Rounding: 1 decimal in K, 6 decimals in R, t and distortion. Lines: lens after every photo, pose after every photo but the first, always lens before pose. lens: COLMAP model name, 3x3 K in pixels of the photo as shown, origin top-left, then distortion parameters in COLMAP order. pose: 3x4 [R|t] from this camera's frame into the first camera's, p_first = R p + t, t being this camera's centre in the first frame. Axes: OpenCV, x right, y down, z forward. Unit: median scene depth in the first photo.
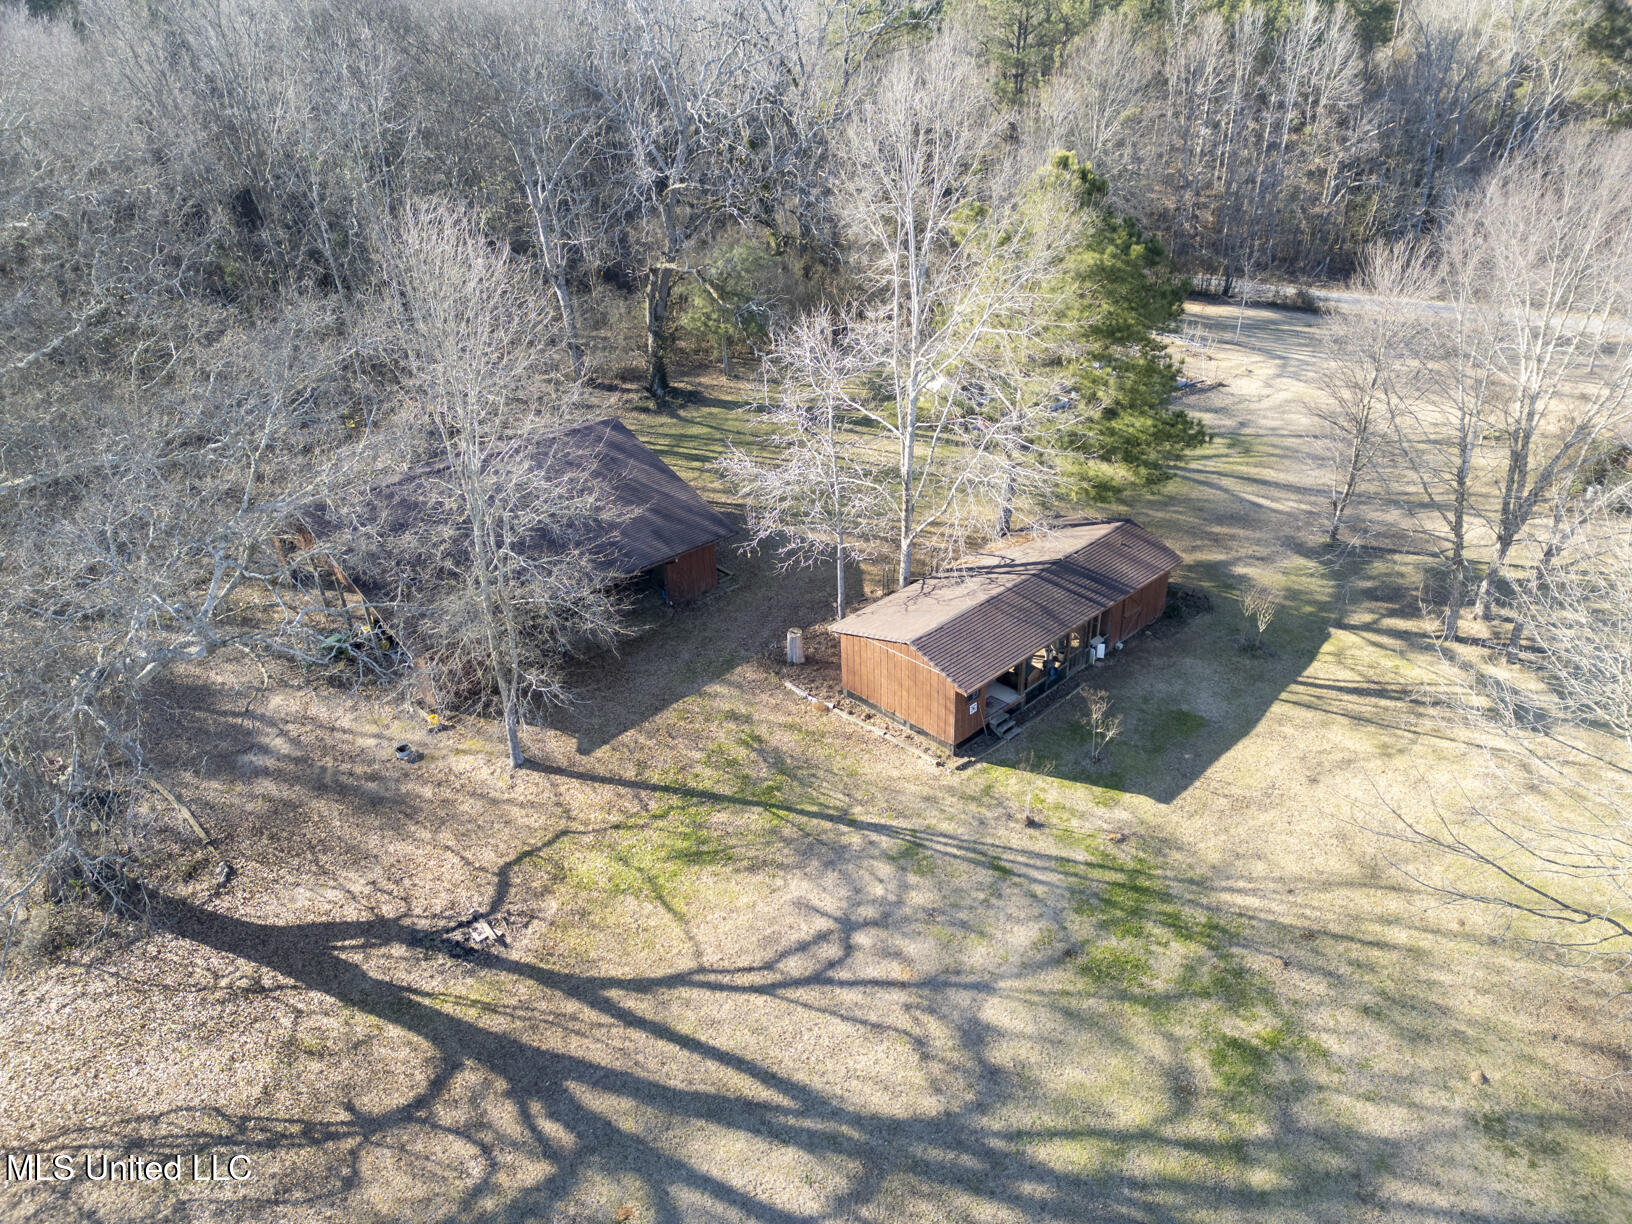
lens RADIAL K [[1131.4, 0, 816.0], [0, 1131.4, 612.0], [0, 0, 1]] dist [0.082630, -0.079128]
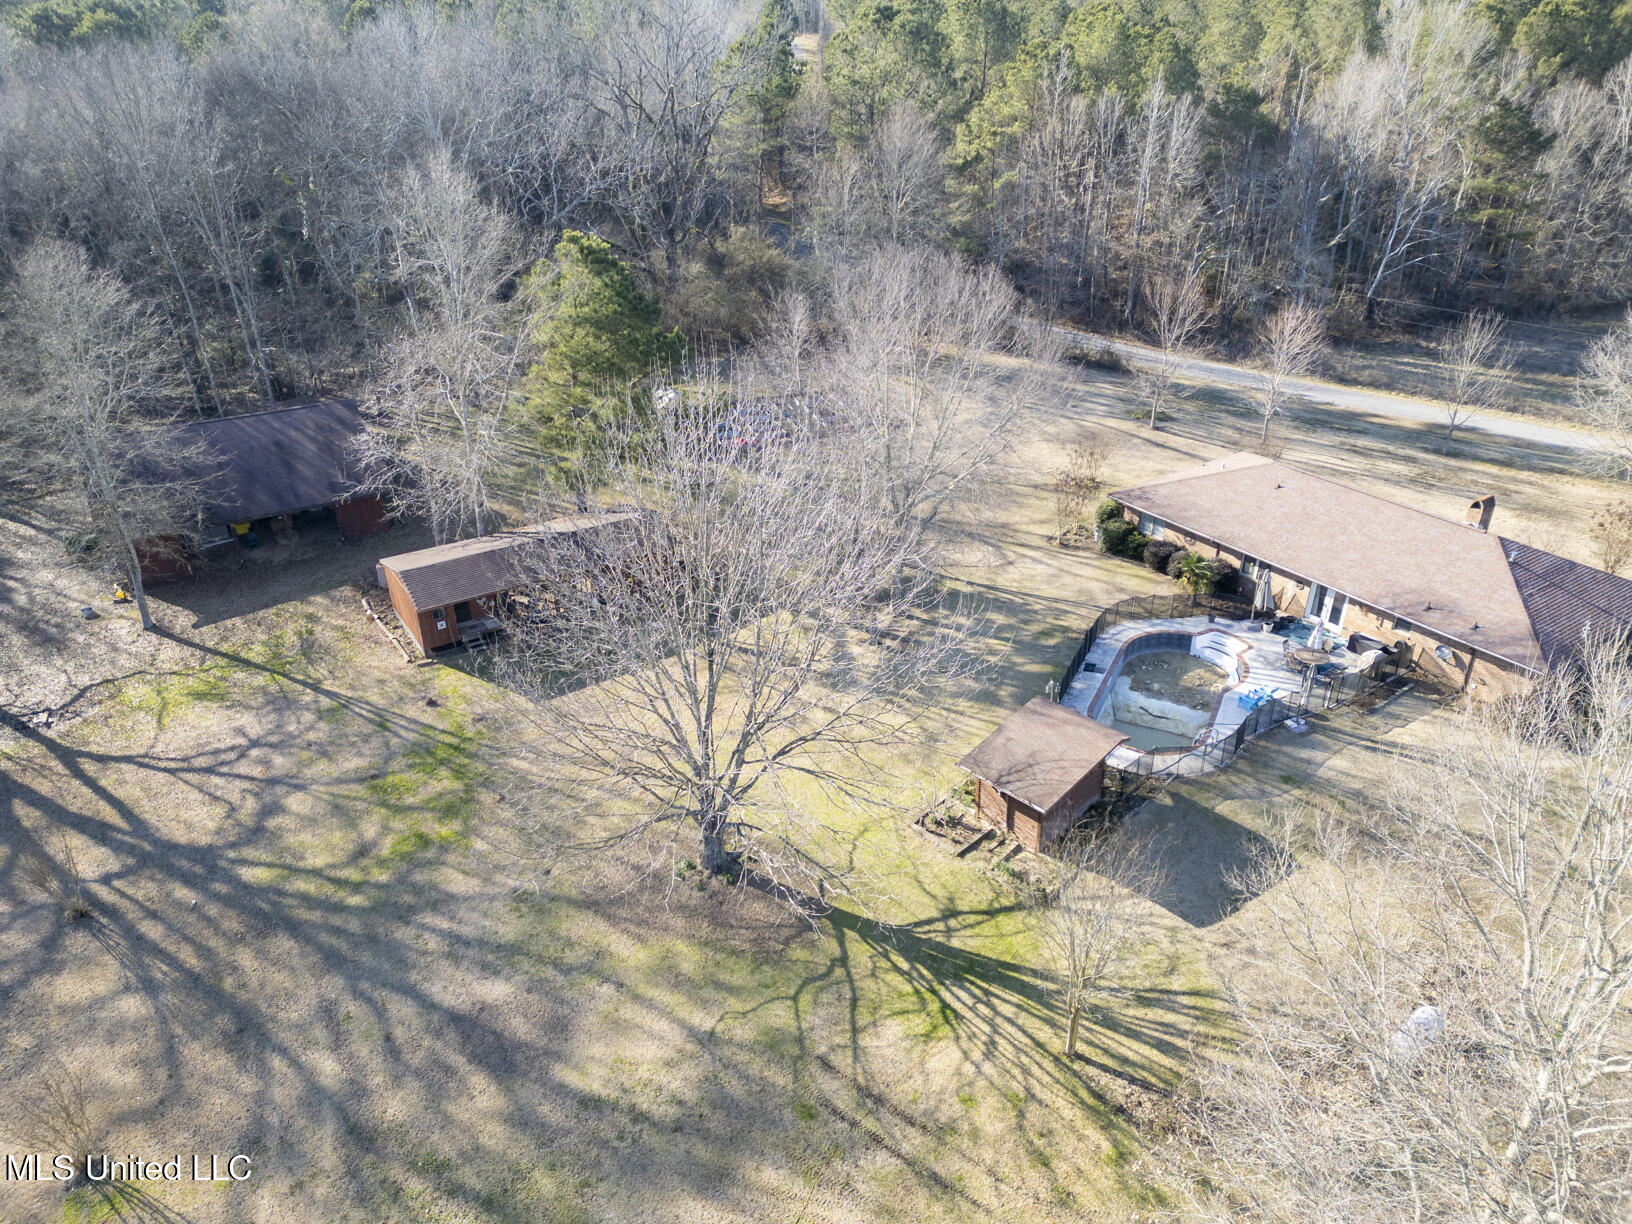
lens RADIAL K [[1131.4, 0, 816.0], [0, 1131.4, 612.0], [0, 0, 1]] dist [0.082630, -0.079128]
pose [[0.980877, 0.117146, -0.155428, 0.989629], [-0.120762, 0.992583, -0.013996, 0.041310], [0.152635, 0.032498, 0.987748, -0.373819]]
